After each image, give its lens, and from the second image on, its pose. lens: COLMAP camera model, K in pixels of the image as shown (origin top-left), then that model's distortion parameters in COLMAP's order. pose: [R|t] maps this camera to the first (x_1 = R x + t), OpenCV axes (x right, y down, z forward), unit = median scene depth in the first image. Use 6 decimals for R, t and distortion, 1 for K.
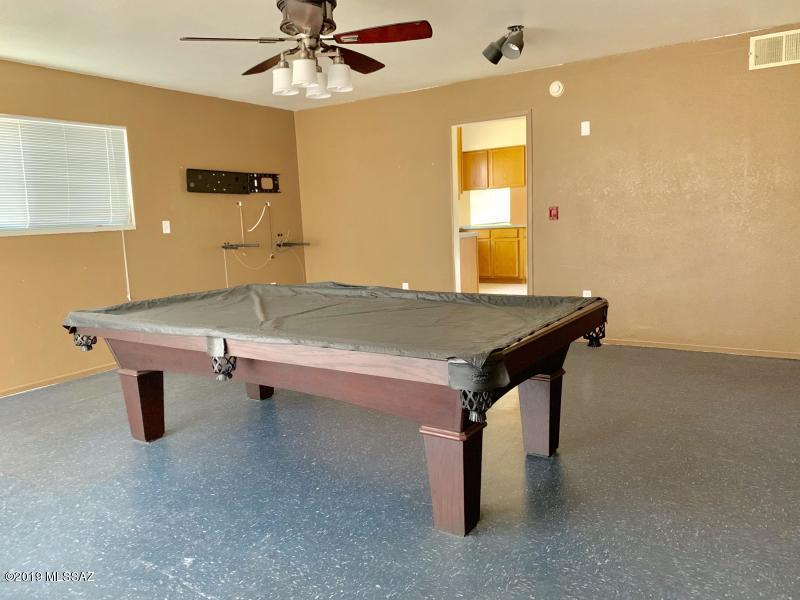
lens RADIAL K [[614.9, 0, 388.6], [0, 614.9, 291.7], [0, 0, 1]] dist [0.048577, -0.047692]
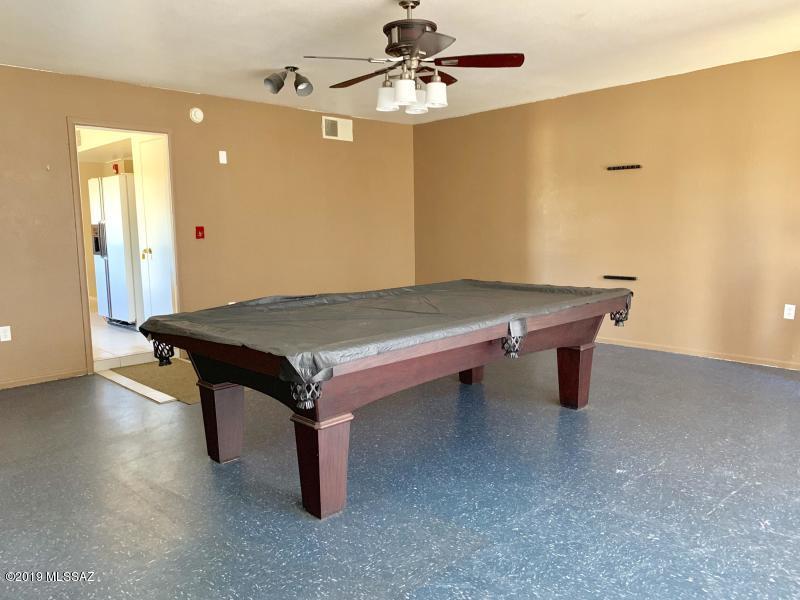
lens RADIAL K [[614.9, 0, 398.9], [0, 614.9, 299.9], [0, 0, 1]] dist [0.048577, -0.047692]
pose [[0.186209, -0.080032, 0.979245, -1.335920], [0.135398, 0.989258, 0.055104, -0.051289], [-0.973136, 0.122327, 0.195045, 0.922774]]
